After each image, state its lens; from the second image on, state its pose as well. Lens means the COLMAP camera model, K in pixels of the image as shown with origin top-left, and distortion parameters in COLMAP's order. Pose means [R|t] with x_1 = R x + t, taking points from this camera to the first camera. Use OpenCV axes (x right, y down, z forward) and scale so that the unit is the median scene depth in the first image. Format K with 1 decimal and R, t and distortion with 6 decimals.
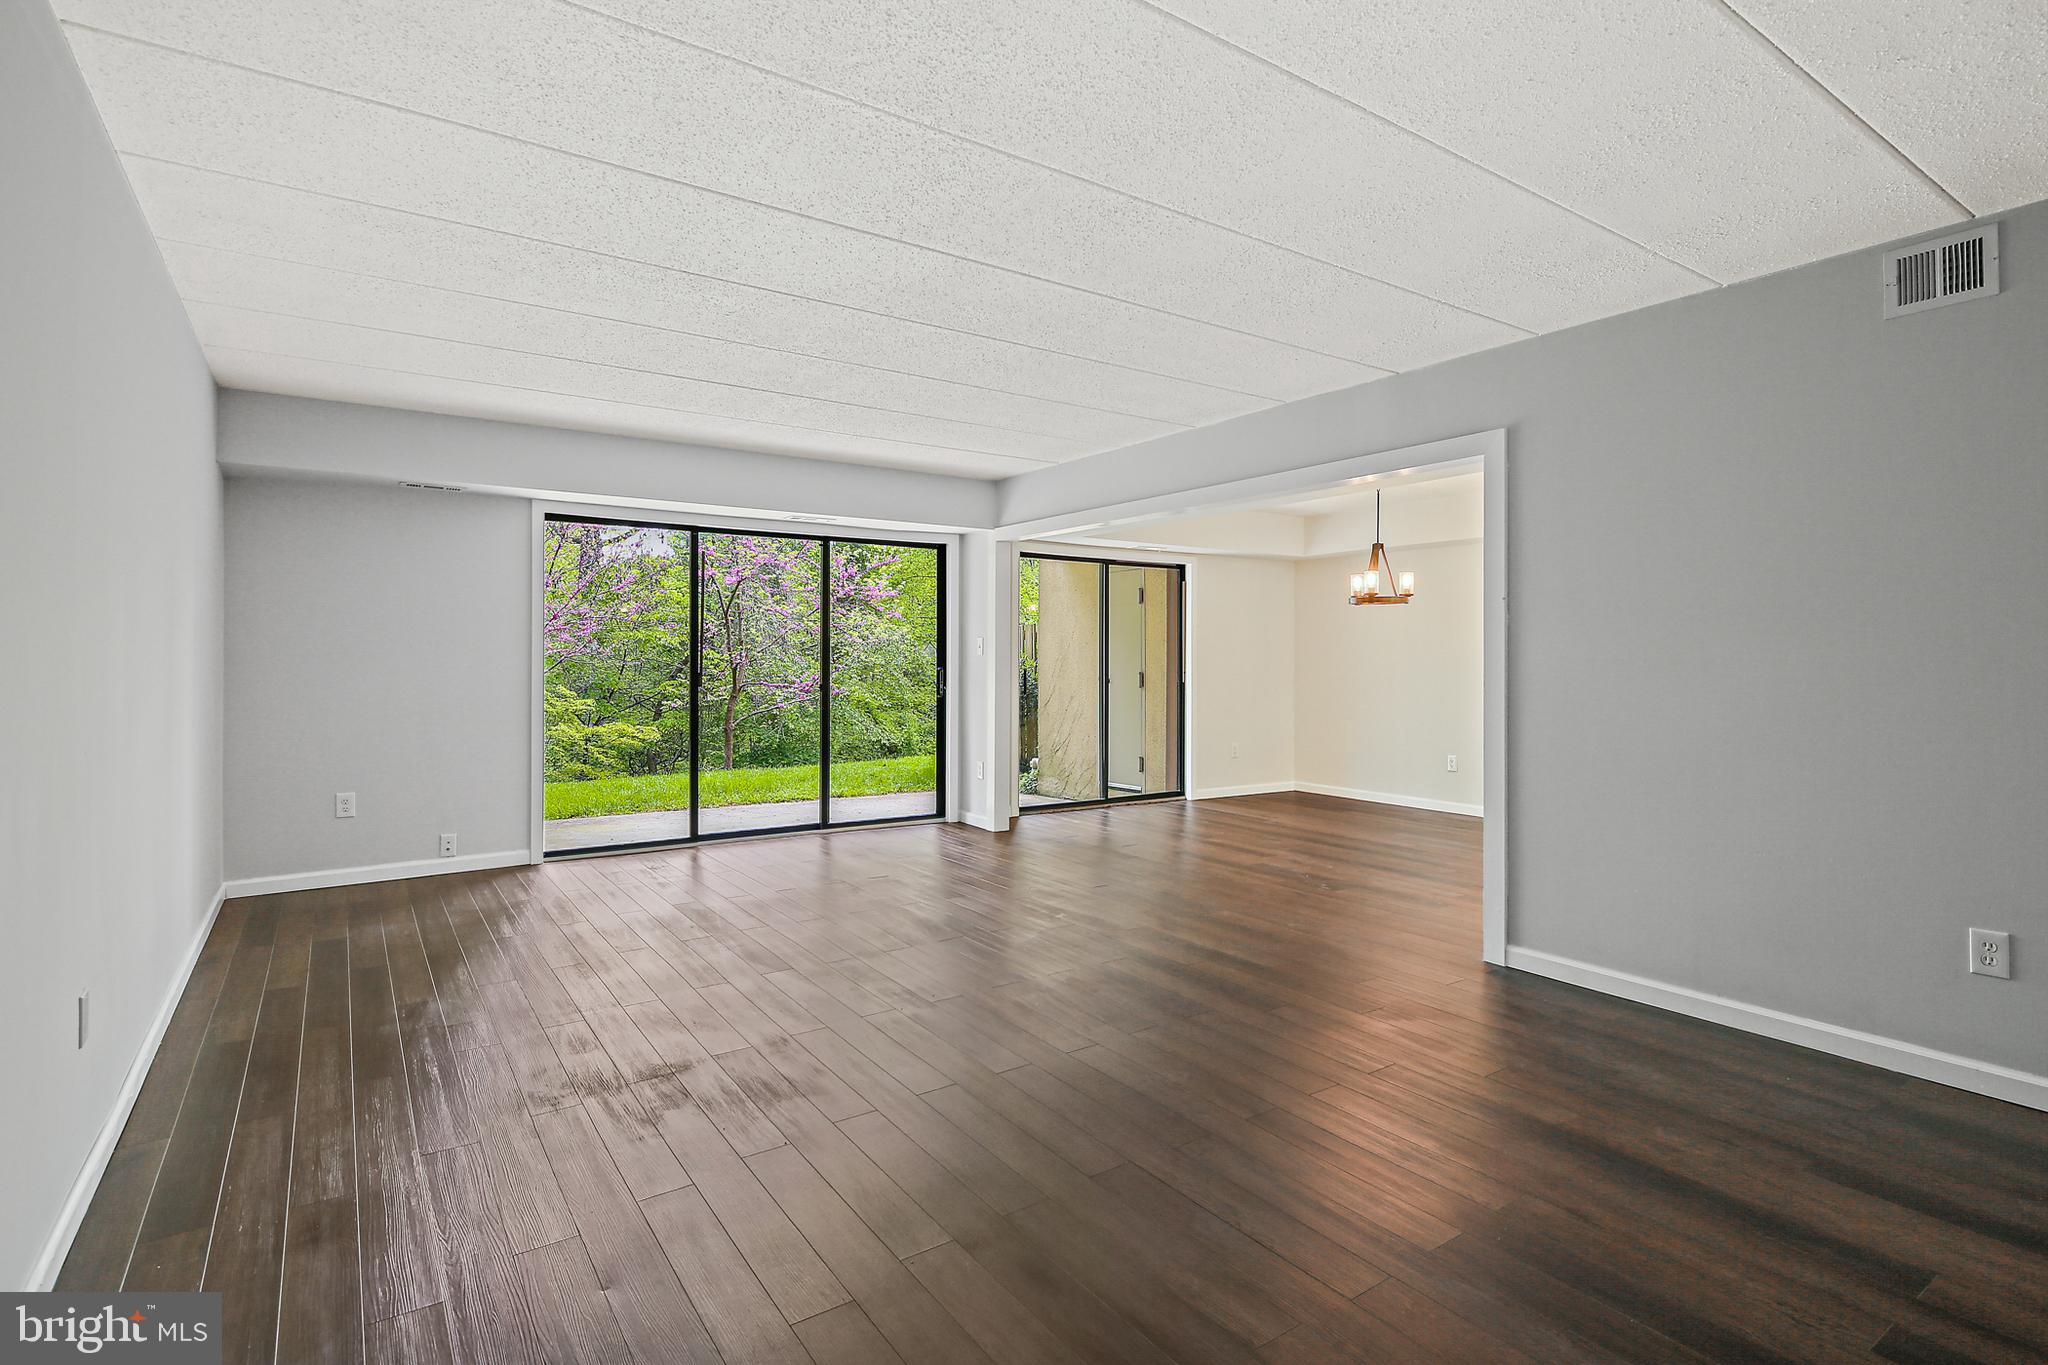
lens RADIAL K [[1002.2, 0, 1021.8], [0, 1002.2, 660.0], [0, 0, 1]] dist [-0.000584, -0.000831]
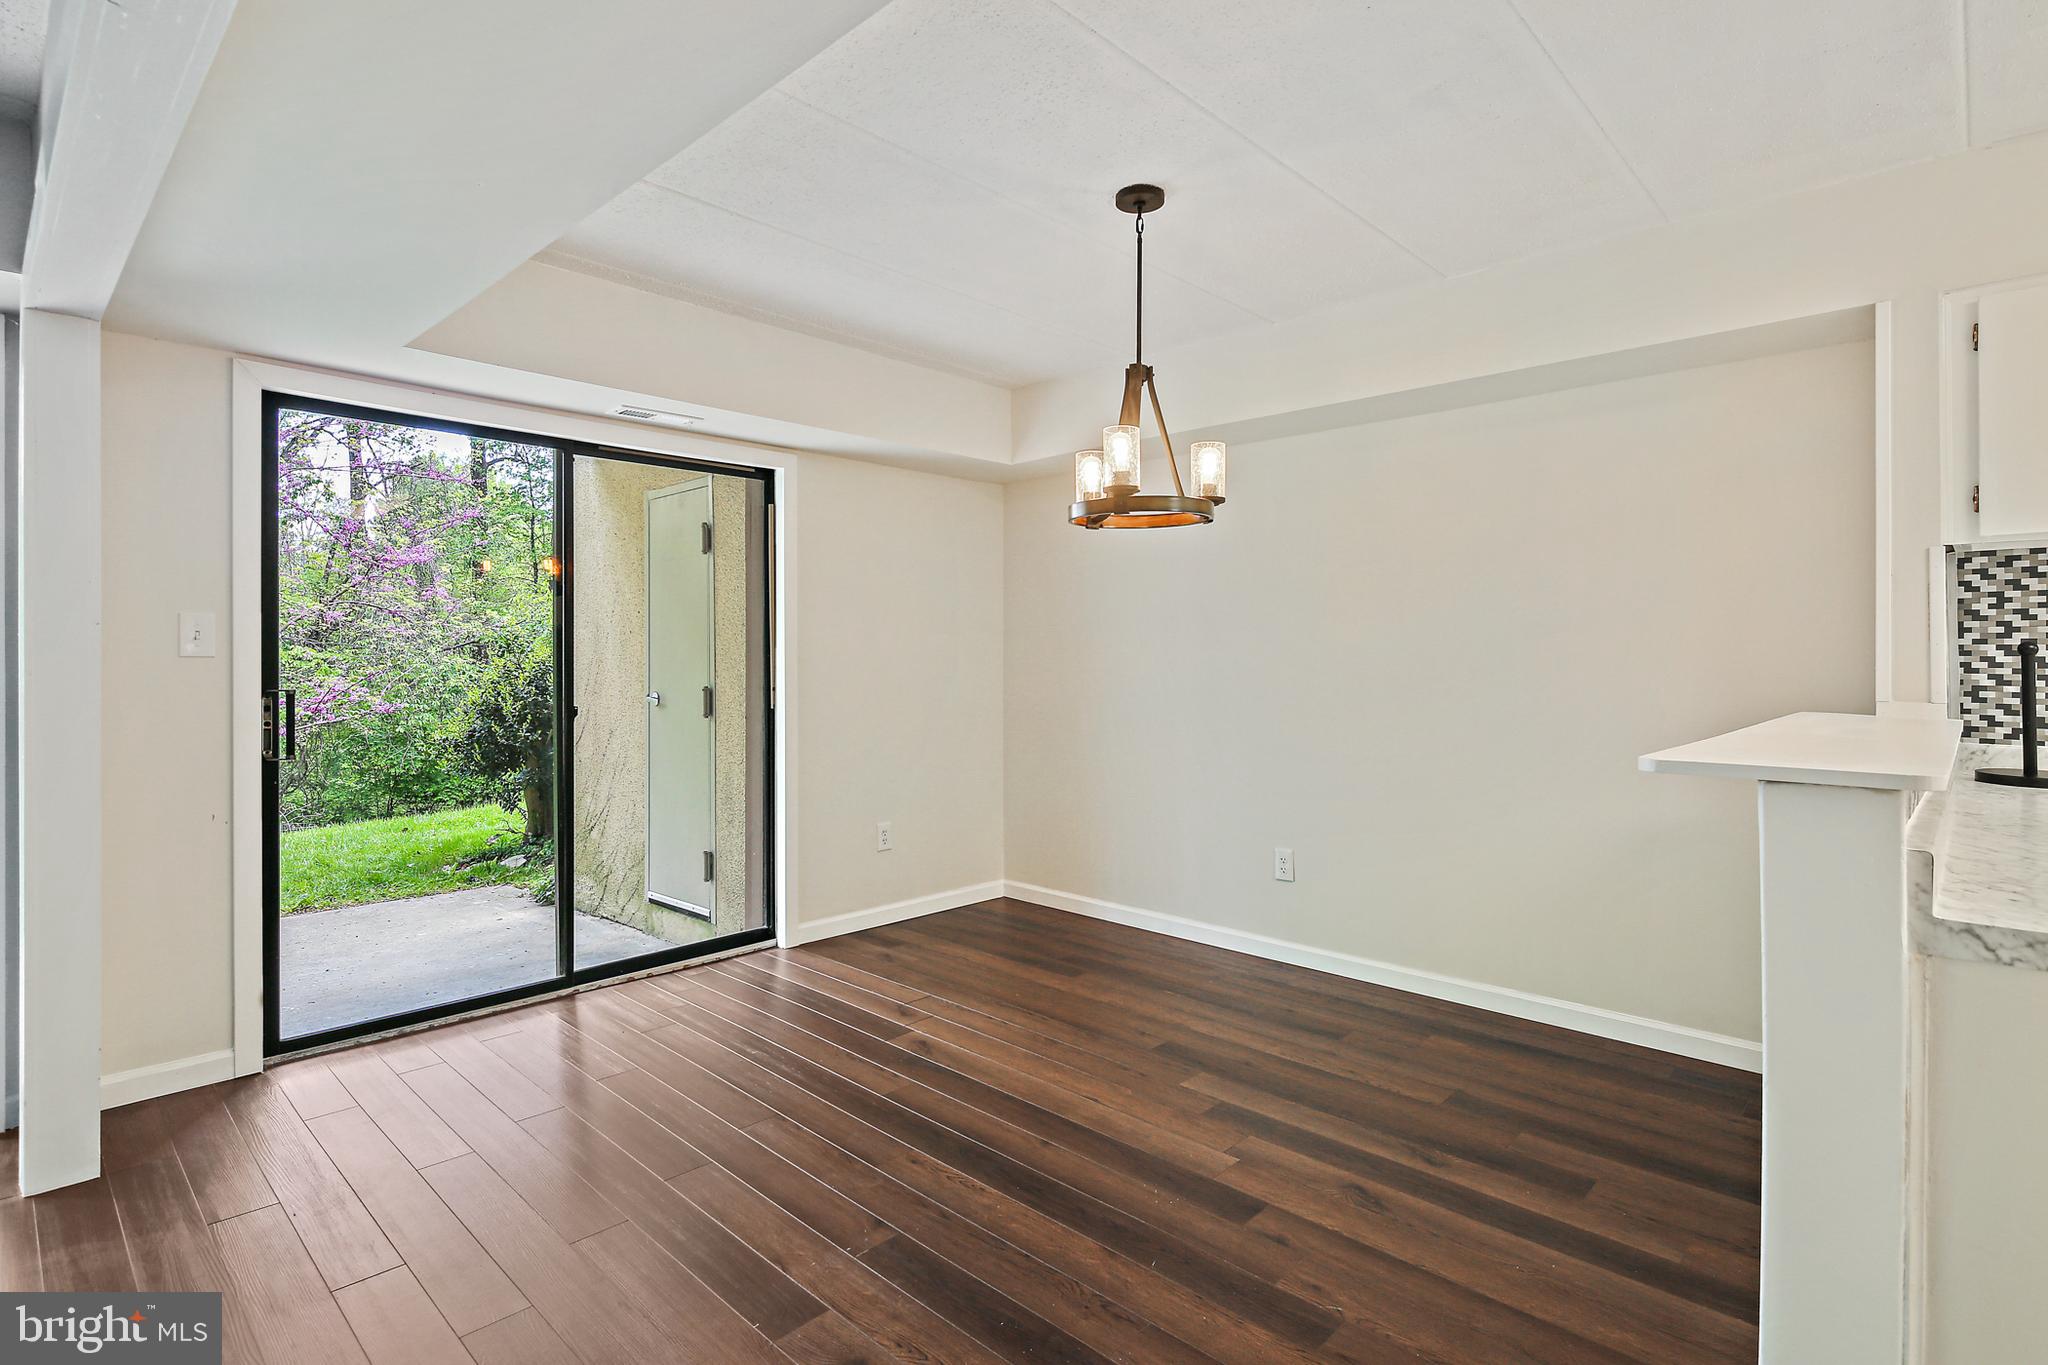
lens RADIAL K [[1002.2, 0, 1021.8], [0, 1002.2, 660.0], [0, 0, 1]] dist [-0.000584, -0.000831]
pose [[0.978560, -0.002058, 0.205952, 0.214106], [0.001565, 0.999996, 0.002559, -0.003260], [-0.205957, -0.002182, 0.978559, 0.583887]]
